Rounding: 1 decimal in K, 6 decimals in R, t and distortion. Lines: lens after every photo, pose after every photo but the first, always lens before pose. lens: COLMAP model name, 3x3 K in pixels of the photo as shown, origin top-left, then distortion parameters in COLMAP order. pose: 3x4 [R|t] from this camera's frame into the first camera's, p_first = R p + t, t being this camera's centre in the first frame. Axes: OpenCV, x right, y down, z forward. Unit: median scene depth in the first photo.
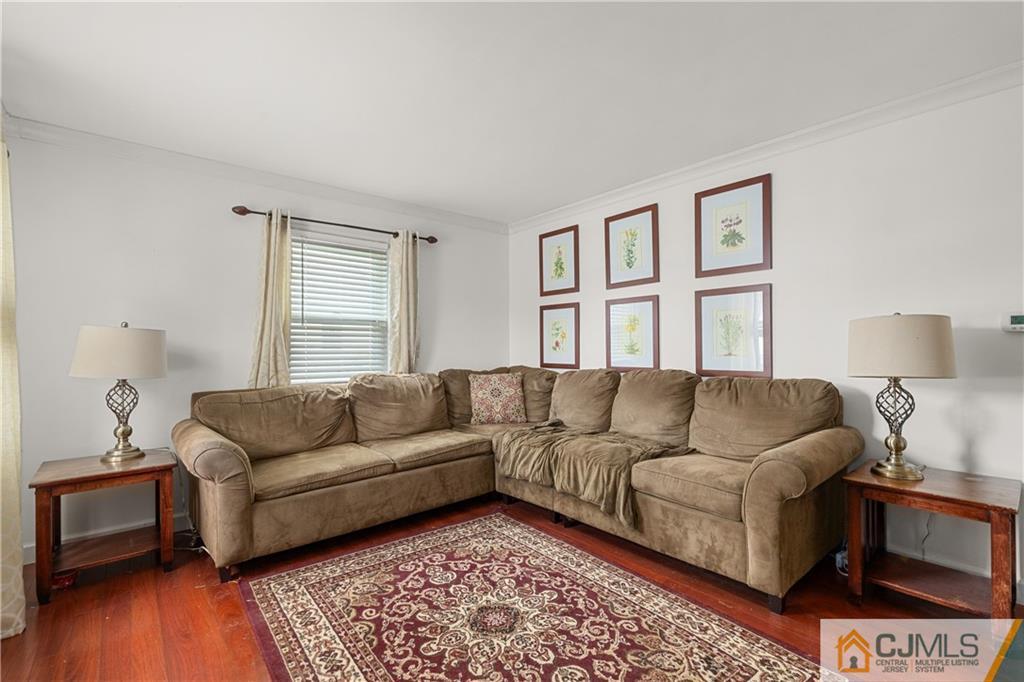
lens RADIAL K [[448.7, 0, 516.4], [0, 448.7, 344.6], [0, 0, 1]] dist [0.002248, 0.000396]
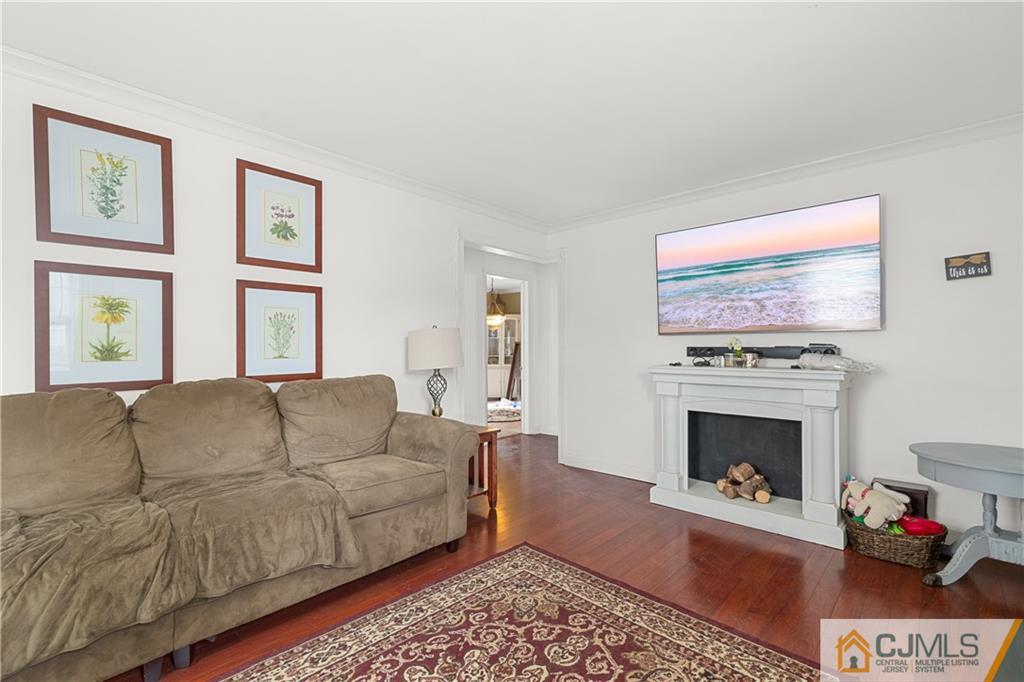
lens RADIAL K [[448.7, 0, 516.4], [0, 448.7, 344.6], [0, 0, 1]] dist [0.002248, 0.000396]
pose [[-0.099731, 0.004702, 0.995003, -0.596270], [-0.008403, 0.999949, -0.005568, -0.002056], [-0.994979, -0.008916, -0.099686, 0.762042]]
